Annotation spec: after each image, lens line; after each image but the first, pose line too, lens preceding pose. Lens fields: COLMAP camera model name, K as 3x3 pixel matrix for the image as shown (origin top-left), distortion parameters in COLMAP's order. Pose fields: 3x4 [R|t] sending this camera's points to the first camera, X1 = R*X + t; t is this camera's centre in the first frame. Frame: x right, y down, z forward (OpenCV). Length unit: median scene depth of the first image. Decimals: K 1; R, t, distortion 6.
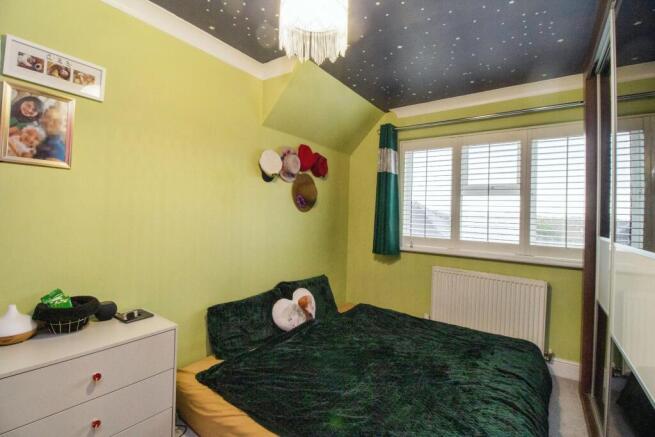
lens RADIAL K [[303.6, 0, 327.5], [0, 303.6, 218.5], [0, 0, 1]] dist [0.001190, -0.010880]
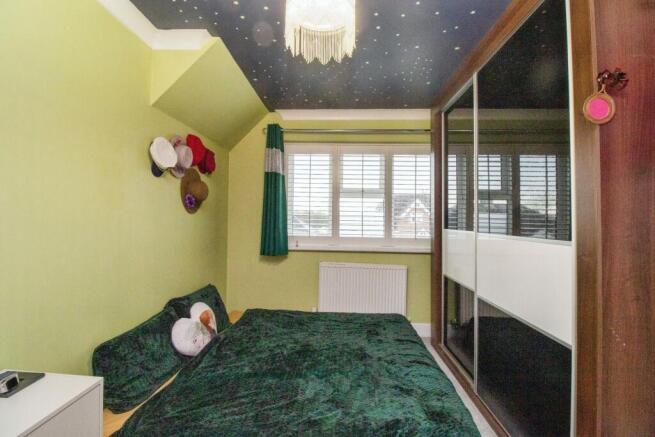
lens RADIAL K [[308.9, 0, 327.5], [0, 308.9, 218.5], [0, 0, 1]] dist [0.000145, -0.013237]
pose [[0.839348, -0.020233, 0.543218, -0.252331], [0.018327, 0.999792, 0.008921, -0.009306], [-0.543286, 0.002467, 0.839544, 0.069047]]
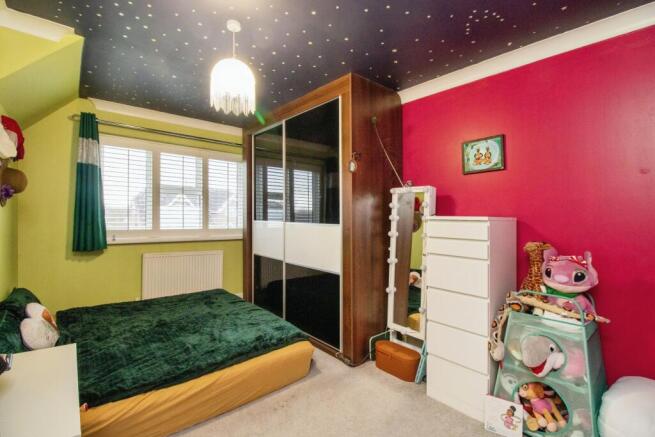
lens RADIAL K [[307.0, 0, 327.6], [0, 307.0, 223.0], [0, 0, 1]] dist [0.000845, -0.010956]
pose [[0.243968, -0.052004, 0.968388, -0.667934], [0.002121, 0.998587, 0.053091, -0.021679], [-0.969781, -0.010898, 0.243734, 0.054443]]
